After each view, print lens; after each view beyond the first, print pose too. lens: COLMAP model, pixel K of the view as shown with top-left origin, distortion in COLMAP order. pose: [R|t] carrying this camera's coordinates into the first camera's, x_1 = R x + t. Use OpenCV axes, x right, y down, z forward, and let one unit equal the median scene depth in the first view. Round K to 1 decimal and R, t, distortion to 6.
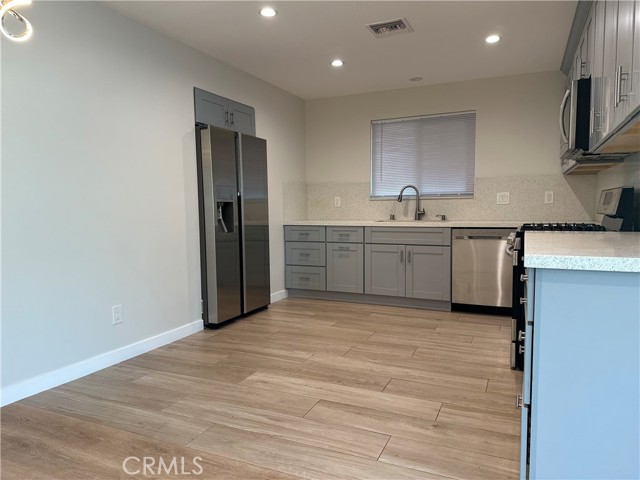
lens RADIAL K [[451.0, 0, 314.6], [0, 451.0, 238.8], [0, 0, 1]] dist [0.078757, -0.087880]
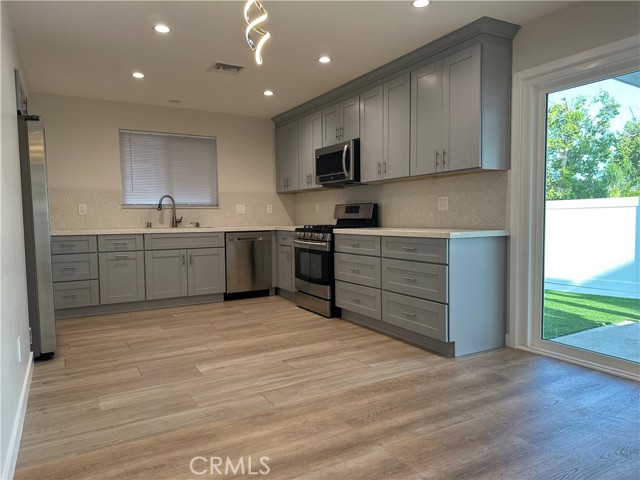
lens RADIAL K [[451.0, 0, 326.3], [0, 451.0, 238.4], [0, 0, 1]] dist [0.078757, -0.087880]
pose [[0.566901, -0.039462, 0.822840, -0.748312], [0.063781, 0.997956, 0.003917, 0.007242], [-0.821313, 0.050261, 0.568259, 0.112767]]
